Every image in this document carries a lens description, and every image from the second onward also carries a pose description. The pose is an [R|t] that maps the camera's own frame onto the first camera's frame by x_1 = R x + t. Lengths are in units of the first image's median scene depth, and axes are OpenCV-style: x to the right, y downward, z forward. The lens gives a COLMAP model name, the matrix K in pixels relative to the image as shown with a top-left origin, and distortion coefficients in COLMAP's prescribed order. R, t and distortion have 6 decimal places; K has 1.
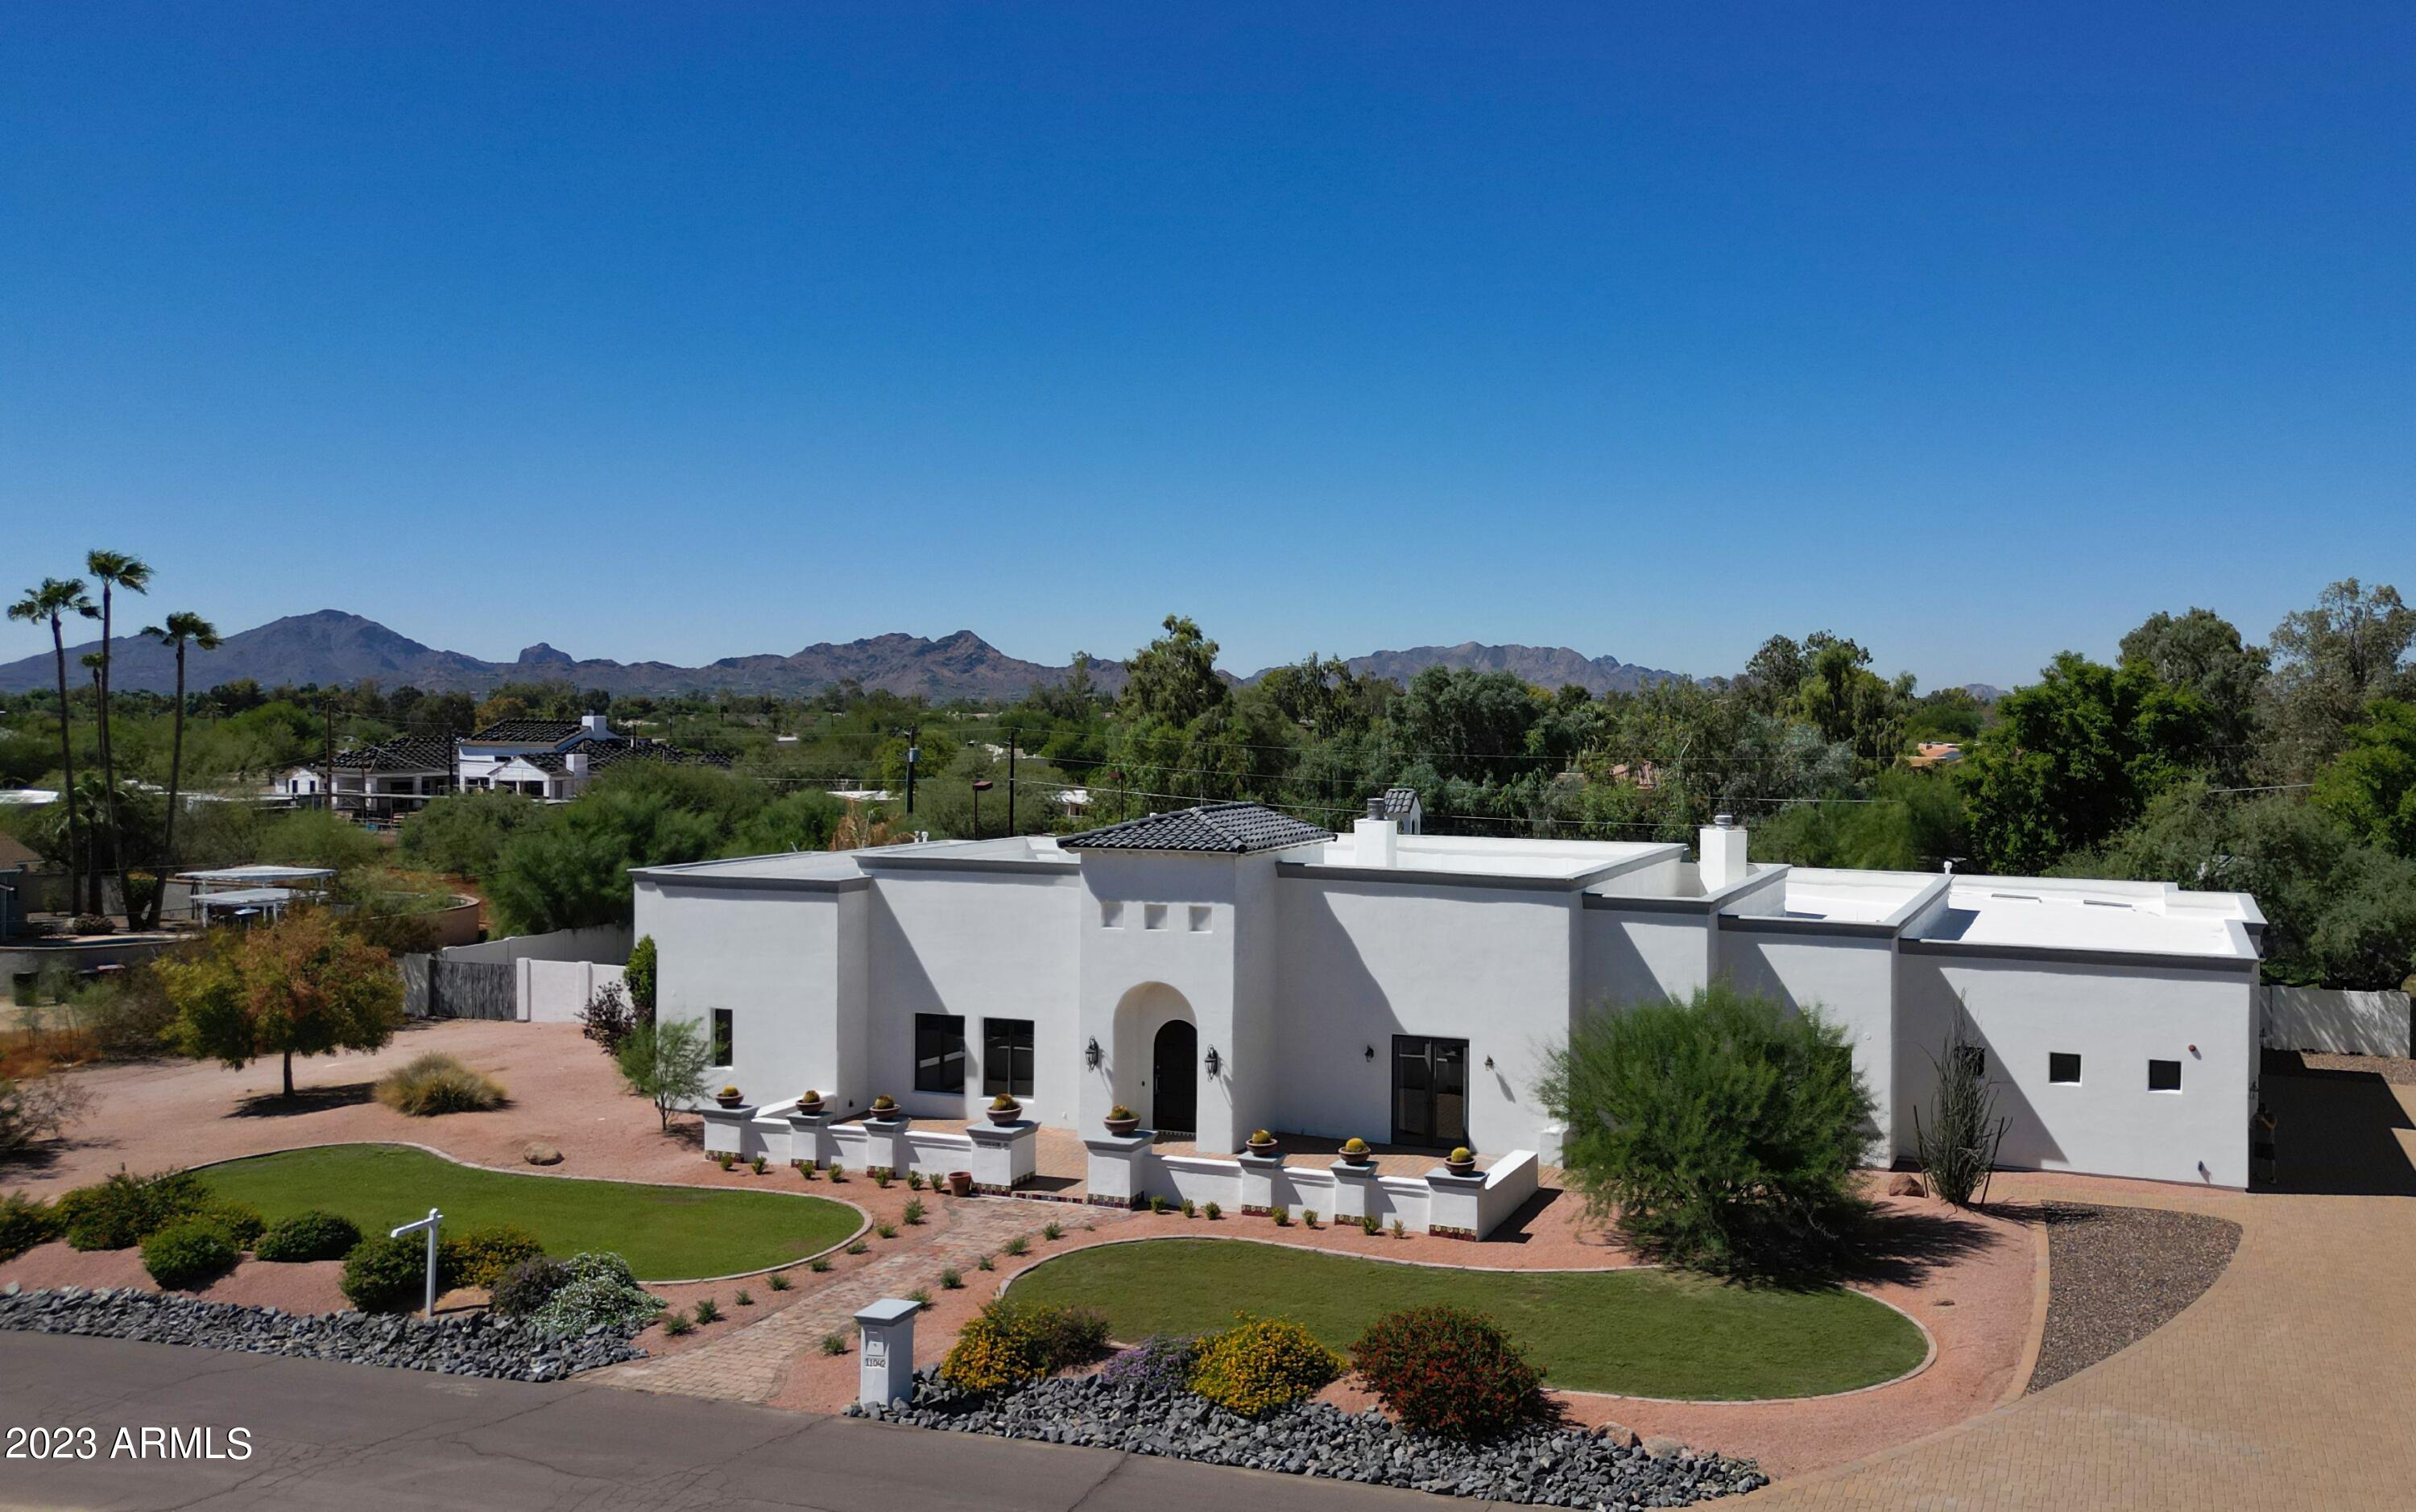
lens RADIAL K [[1807.2, 0, 1212.6], [0, 1807.2, 748.0], [0, 0, 1]] dist [0.029876, -0.014678]
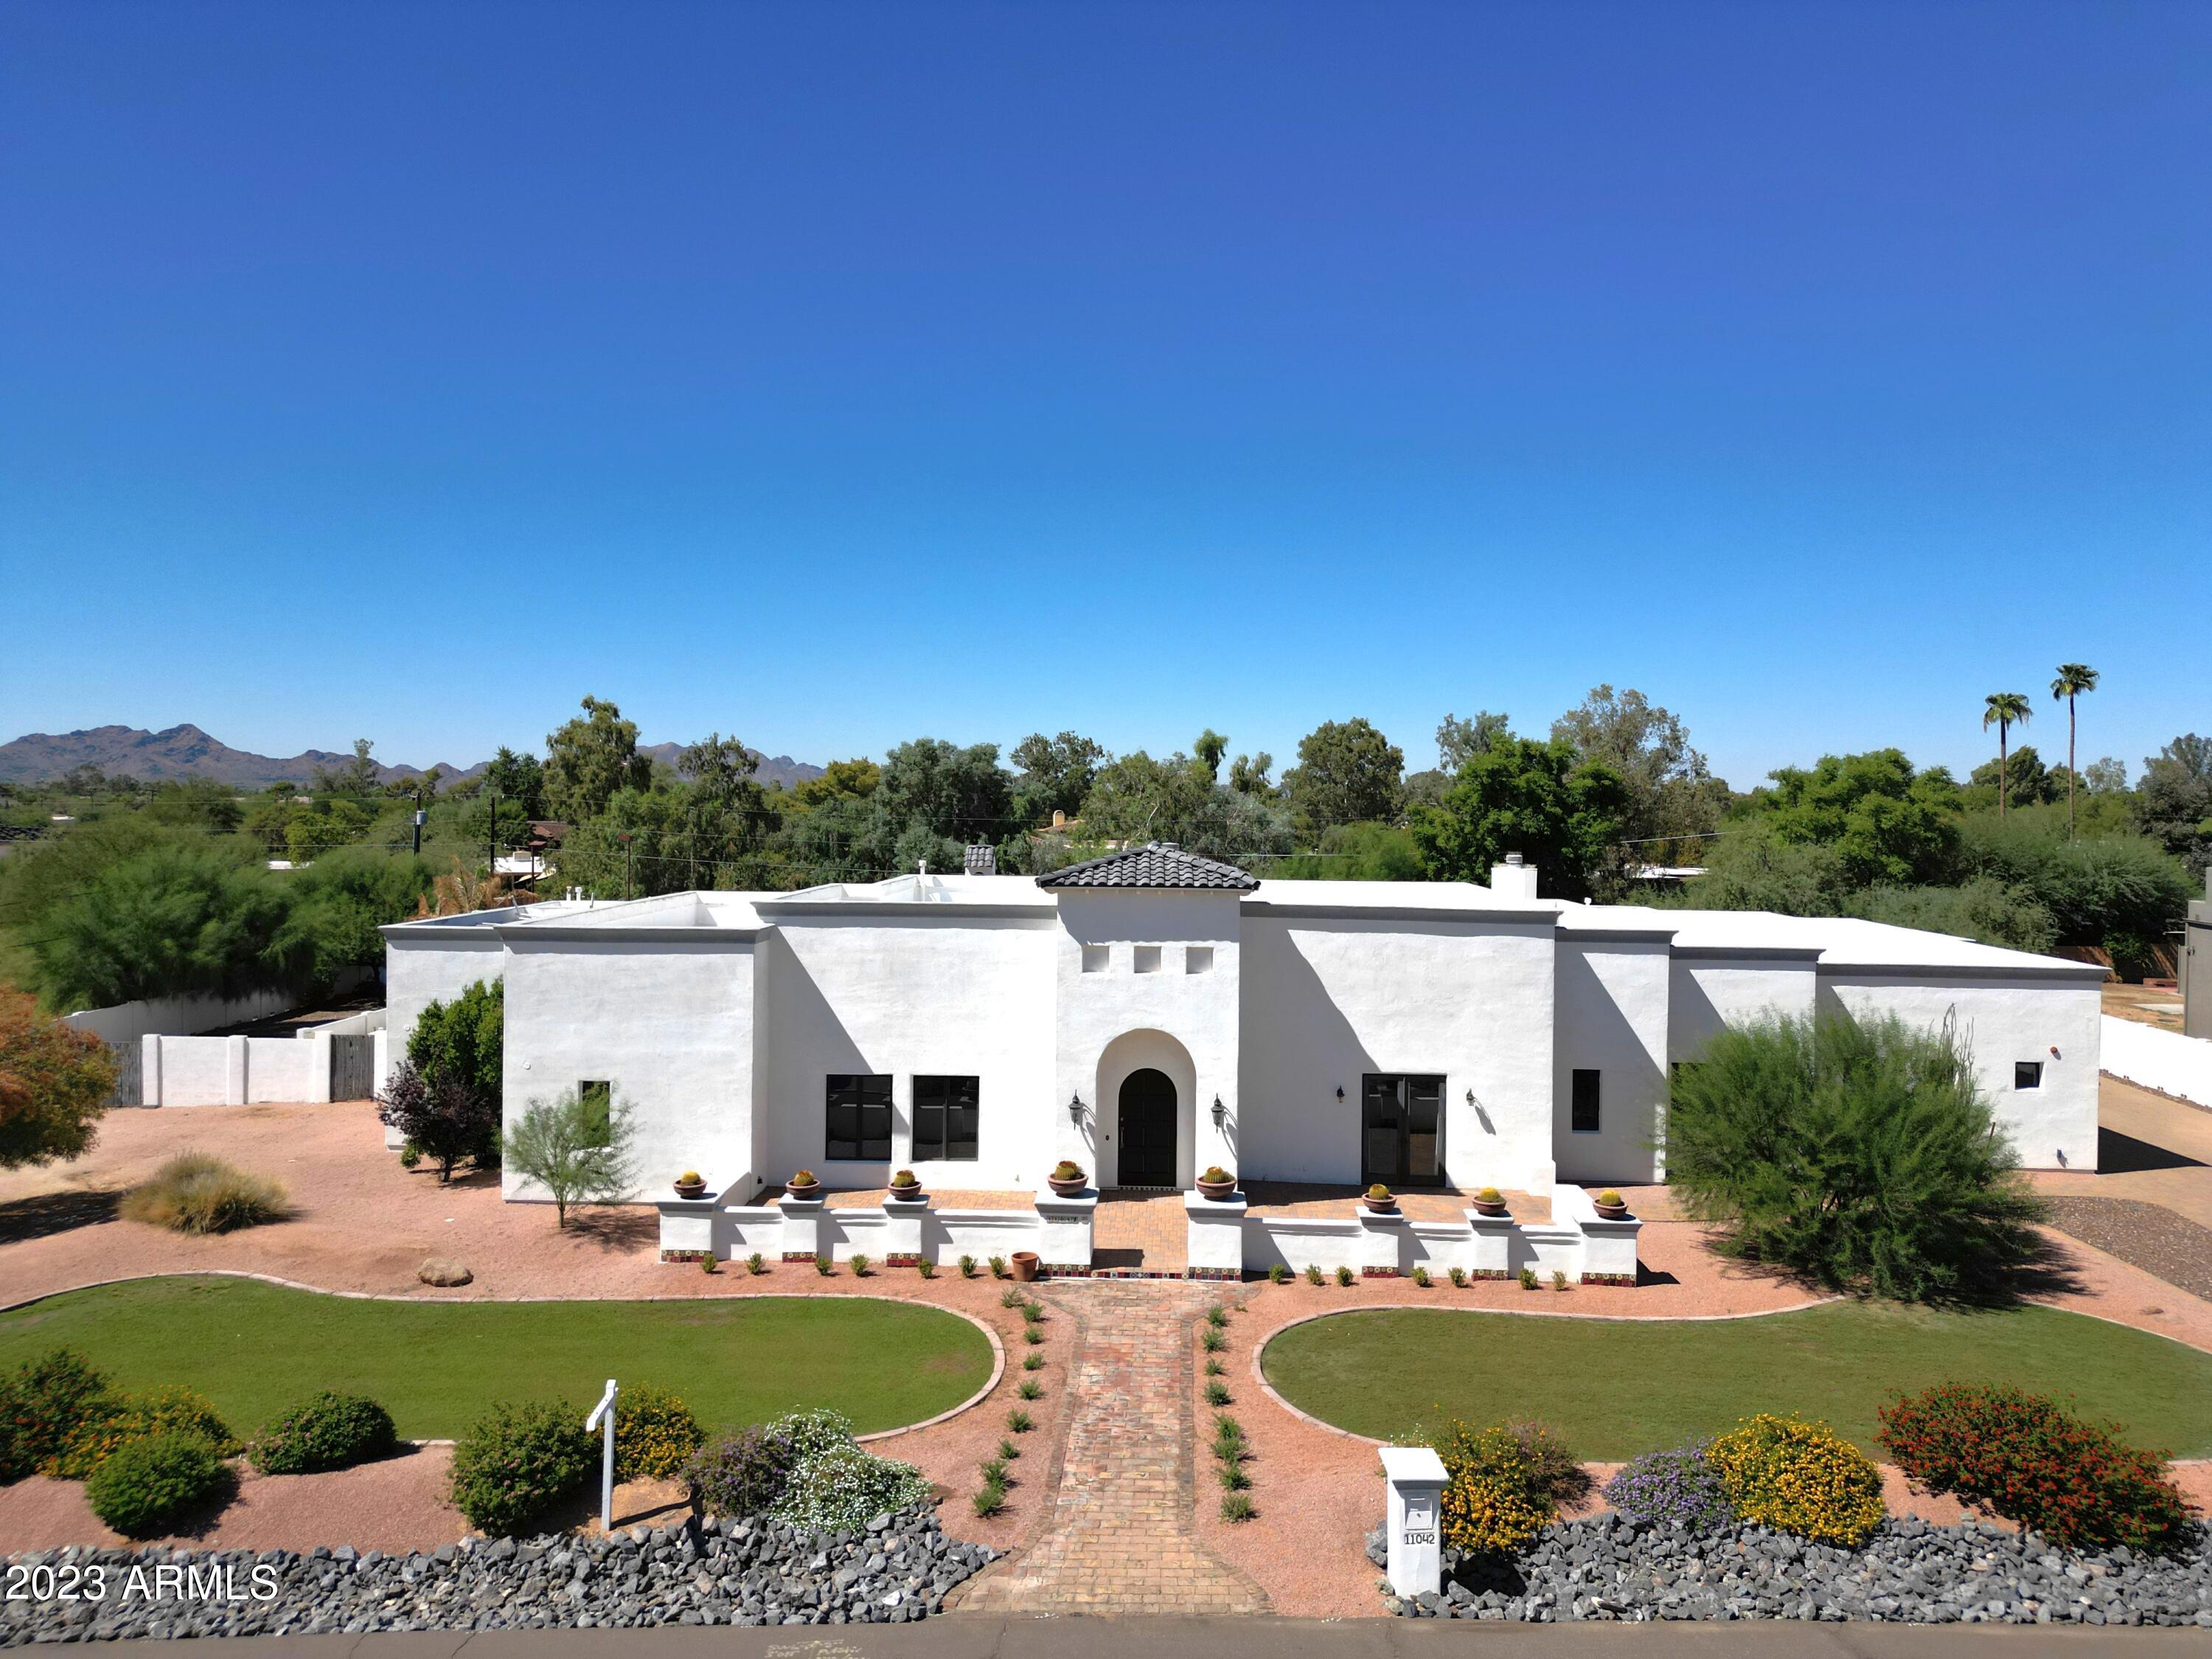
lens RADIAL K [[1545.3, 0, 1095.8], [0, 1545.3, 825.7], [0, 0, 1]] dist [0.033436, -0.013948]
pose [[0.950898, 0.000156, 0.309504, -0.307702], [-0.001172, 0.999995, 0.003096, 0.021880], [-0.309502, -0.003306, 0.950893, 0.249533]]
